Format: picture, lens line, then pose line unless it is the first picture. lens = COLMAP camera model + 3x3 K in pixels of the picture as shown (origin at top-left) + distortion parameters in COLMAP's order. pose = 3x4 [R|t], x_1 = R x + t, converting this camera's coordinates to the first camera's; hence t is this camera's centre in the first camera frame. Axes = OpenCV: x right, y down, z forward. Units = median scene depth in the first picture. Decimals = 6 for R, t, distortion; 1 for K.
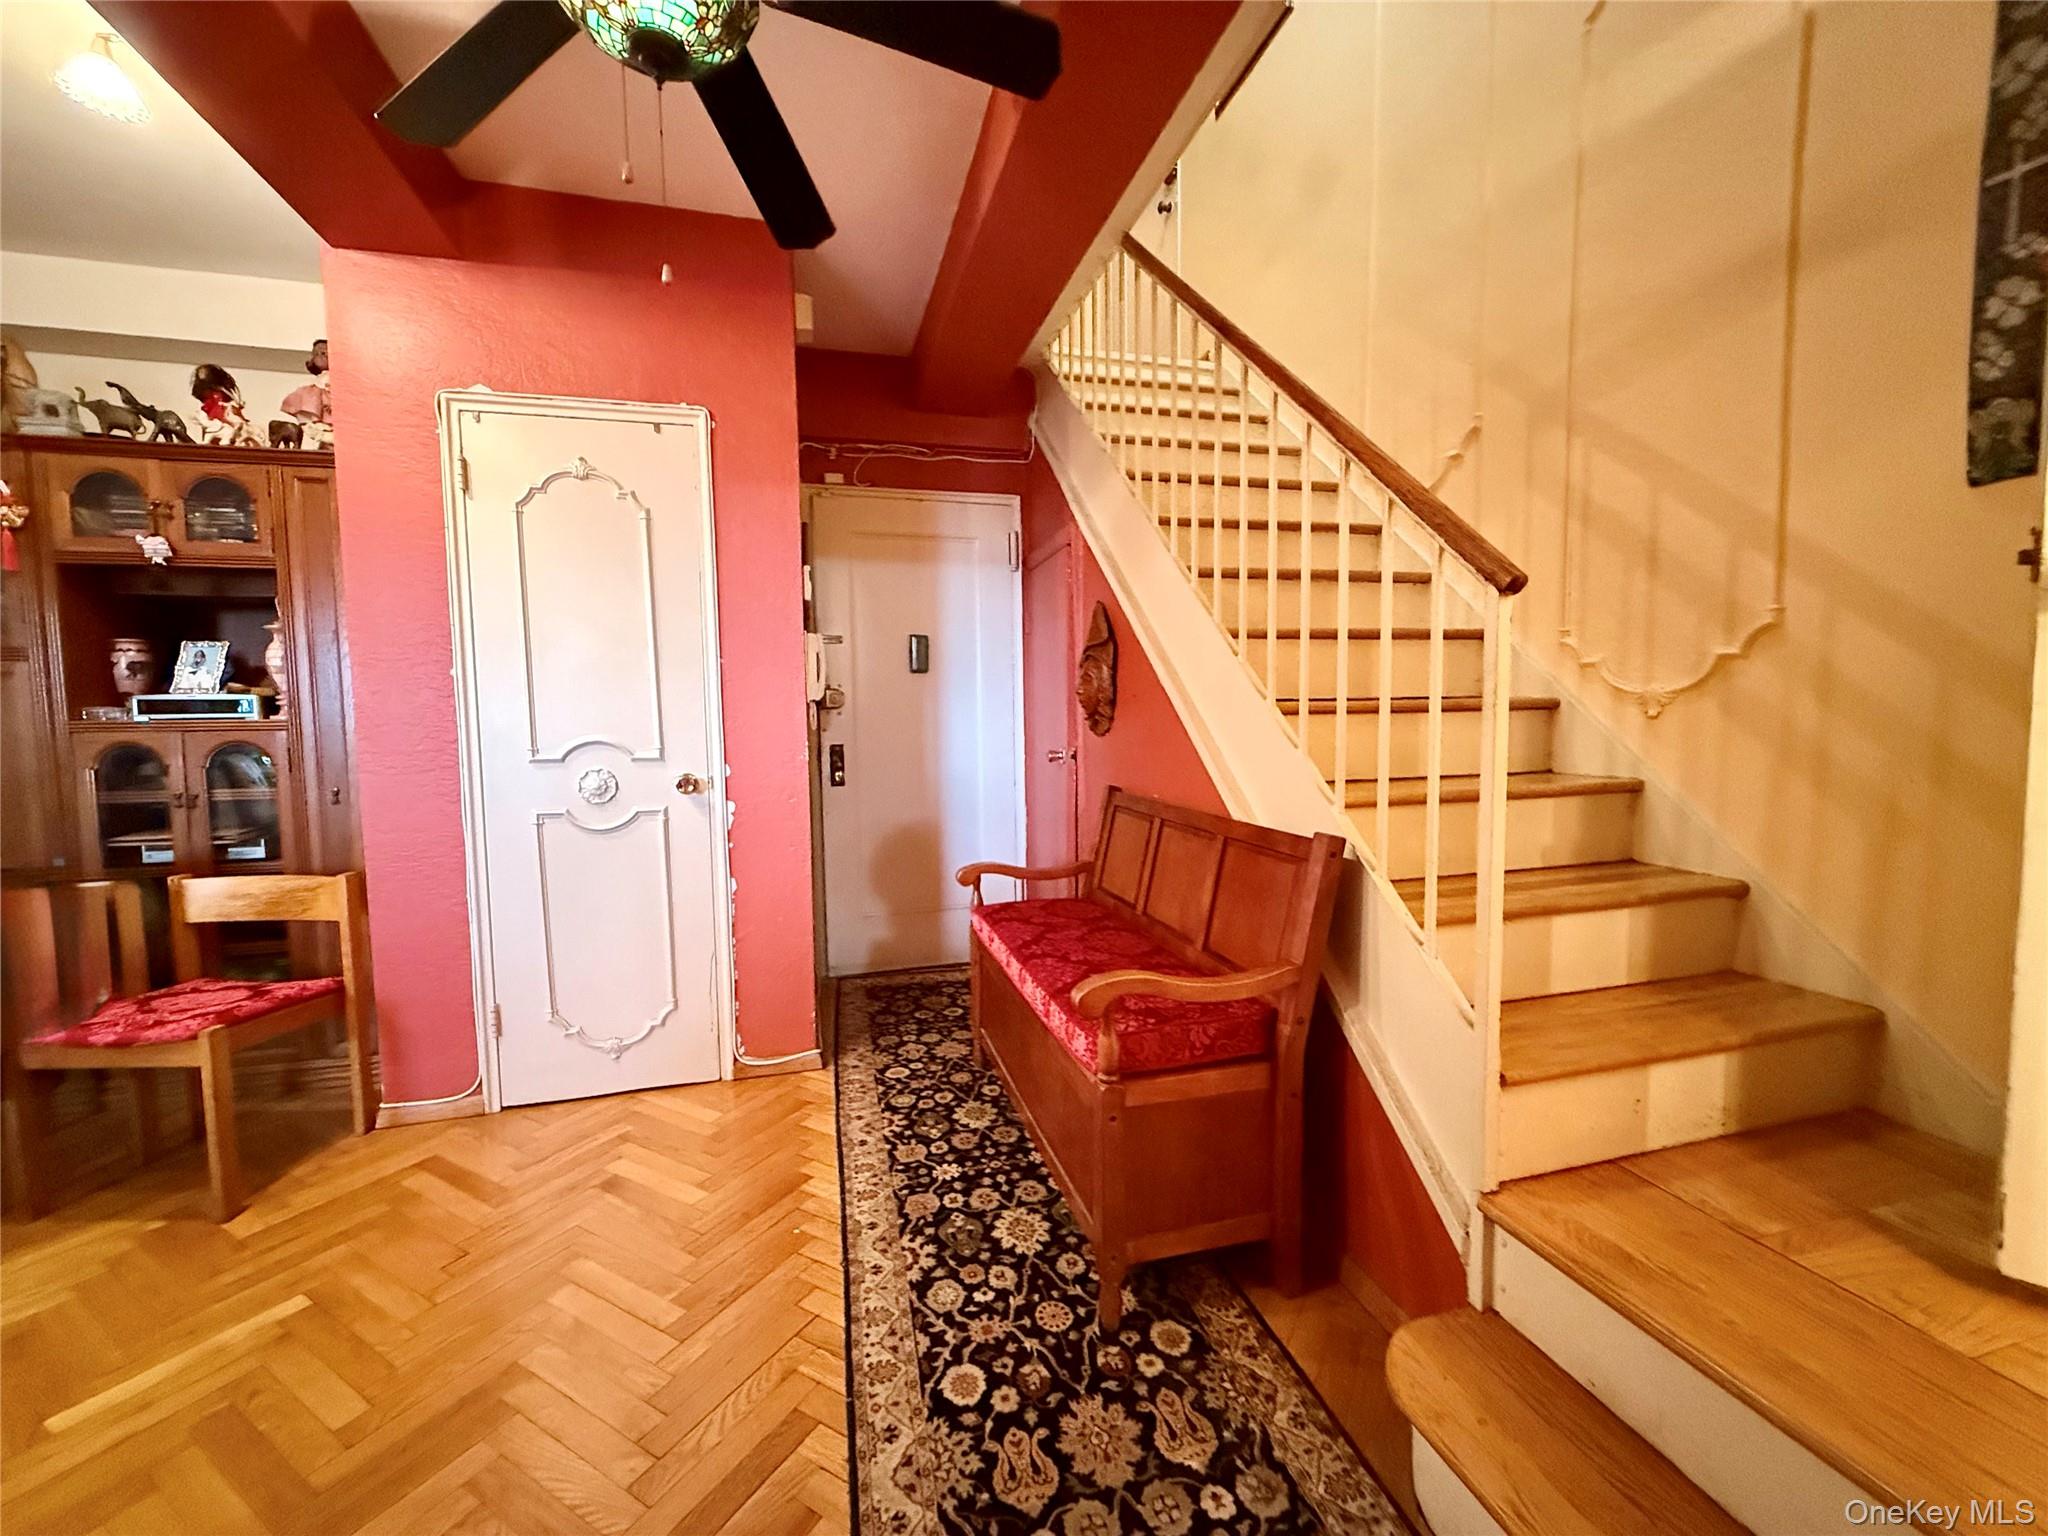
lens RADIAL K [[812.8, 0, 1024.0], [0, 812.8, 768.0], [0, 0, 1]] dist [-0.000061, -0.000066]
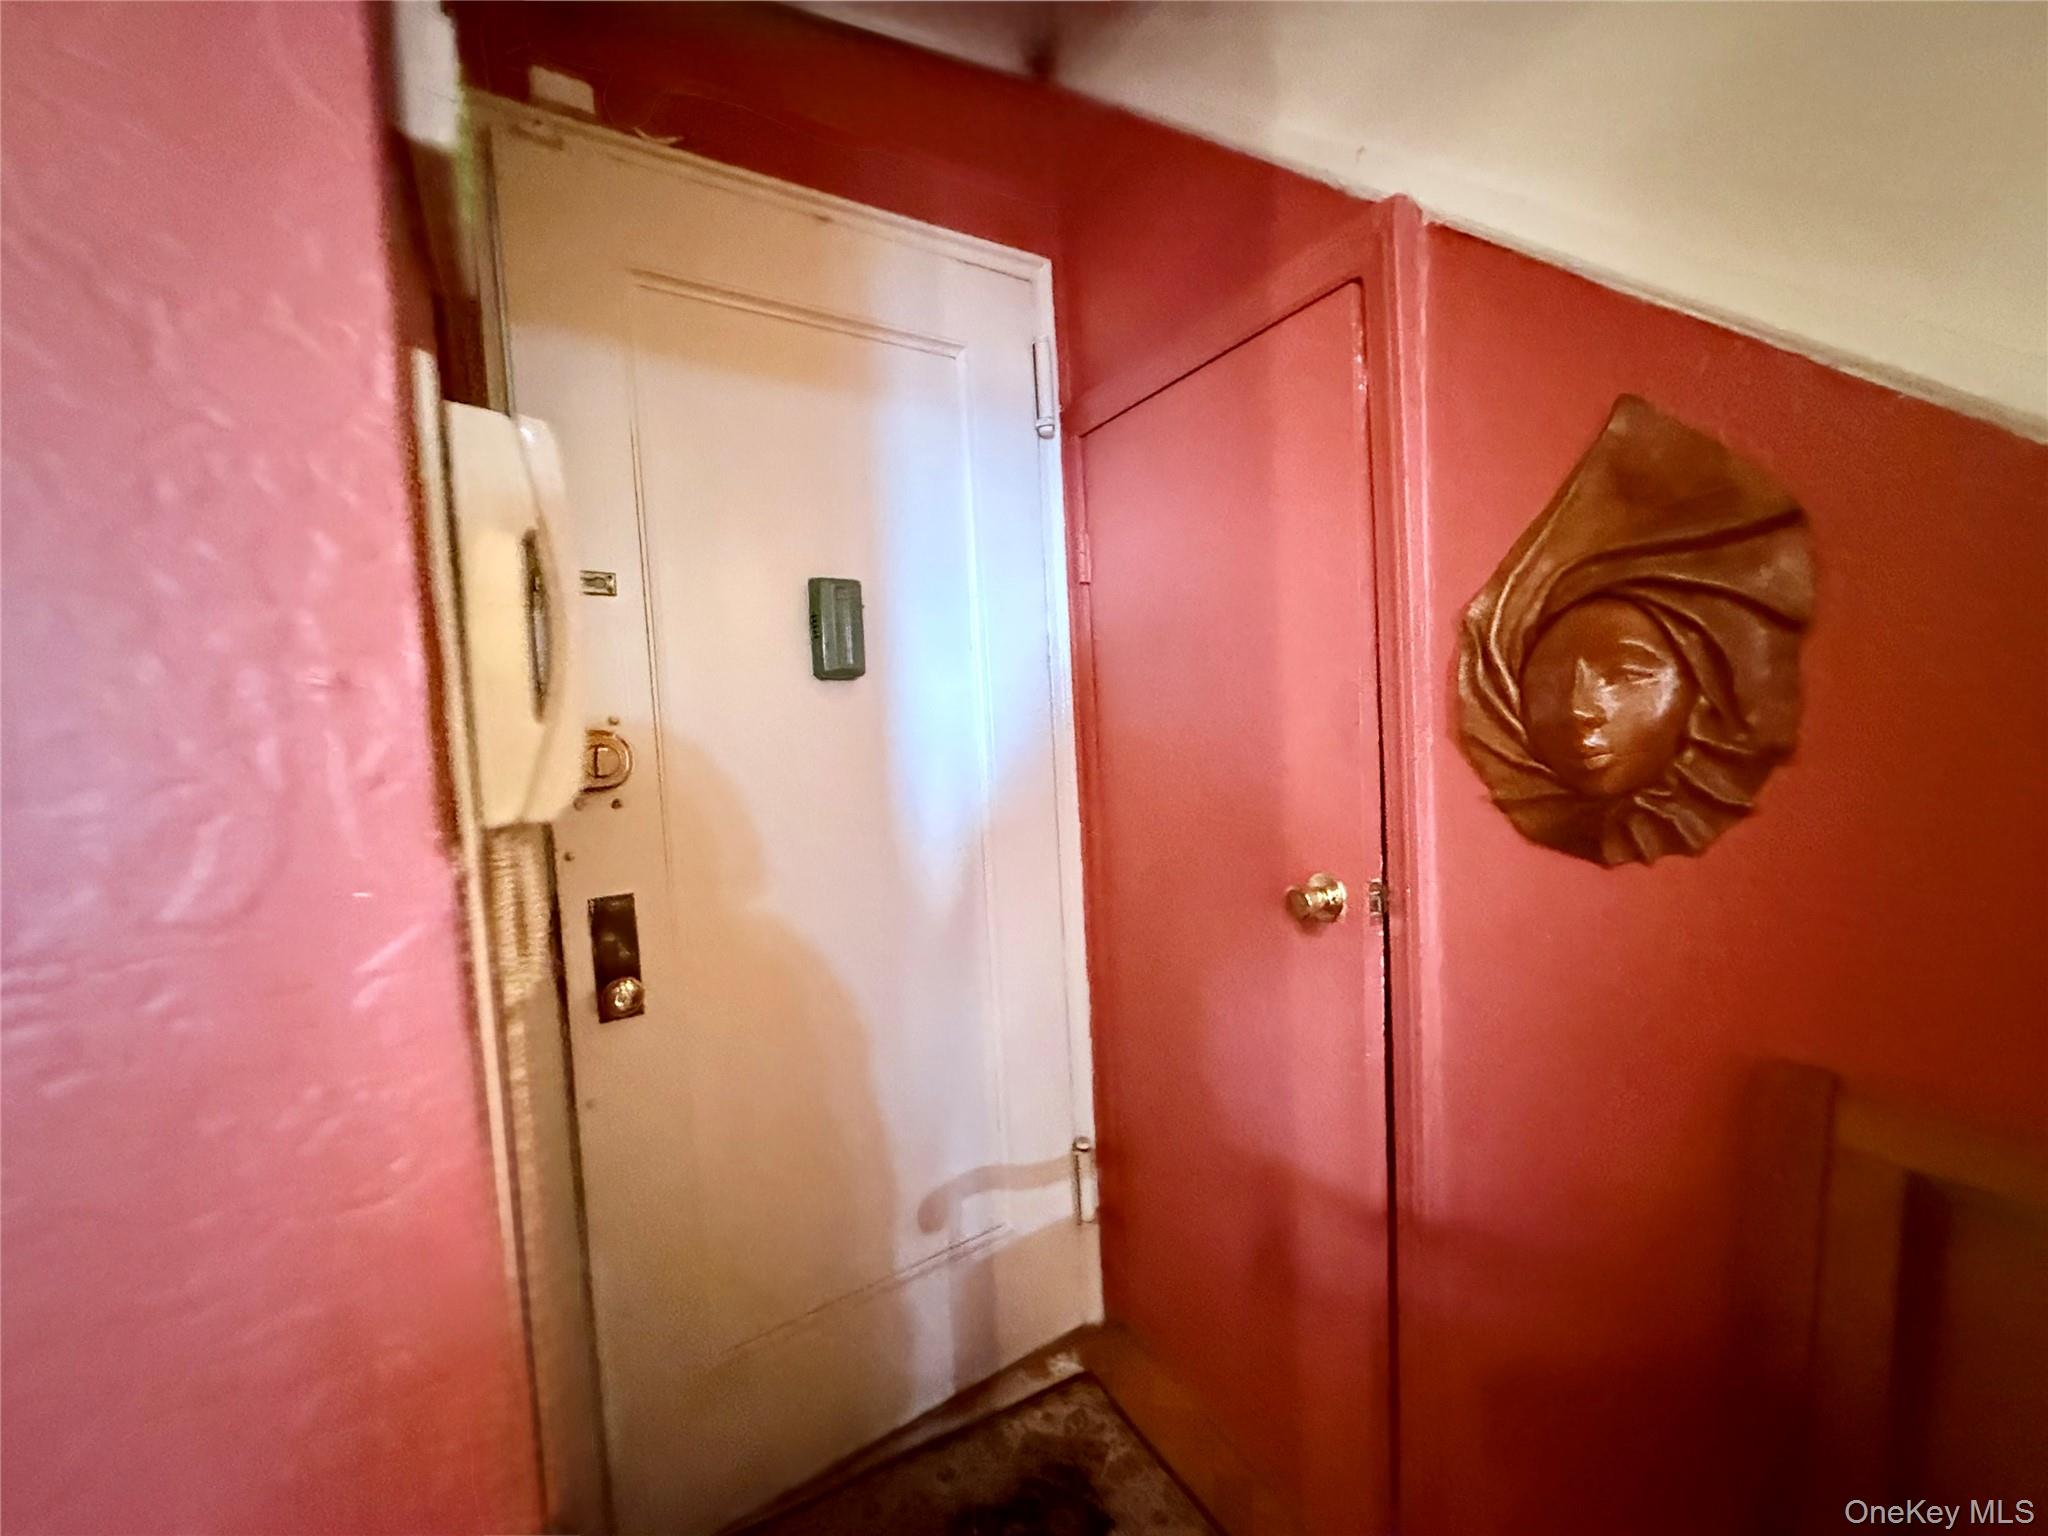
lens RADIAL K [[812.8, 0, 1024.0], [0, 812.8, 768.0], [0, 0, 1]] dist [-0.000061, -0.000066]
pose [[0.958031, -0.054474, 0.281440, -0.157081], [0.062589, 0.997841, -0.019916, -0.063602], [-0.279747, 0.036695, 0.959372, 0.621935]]
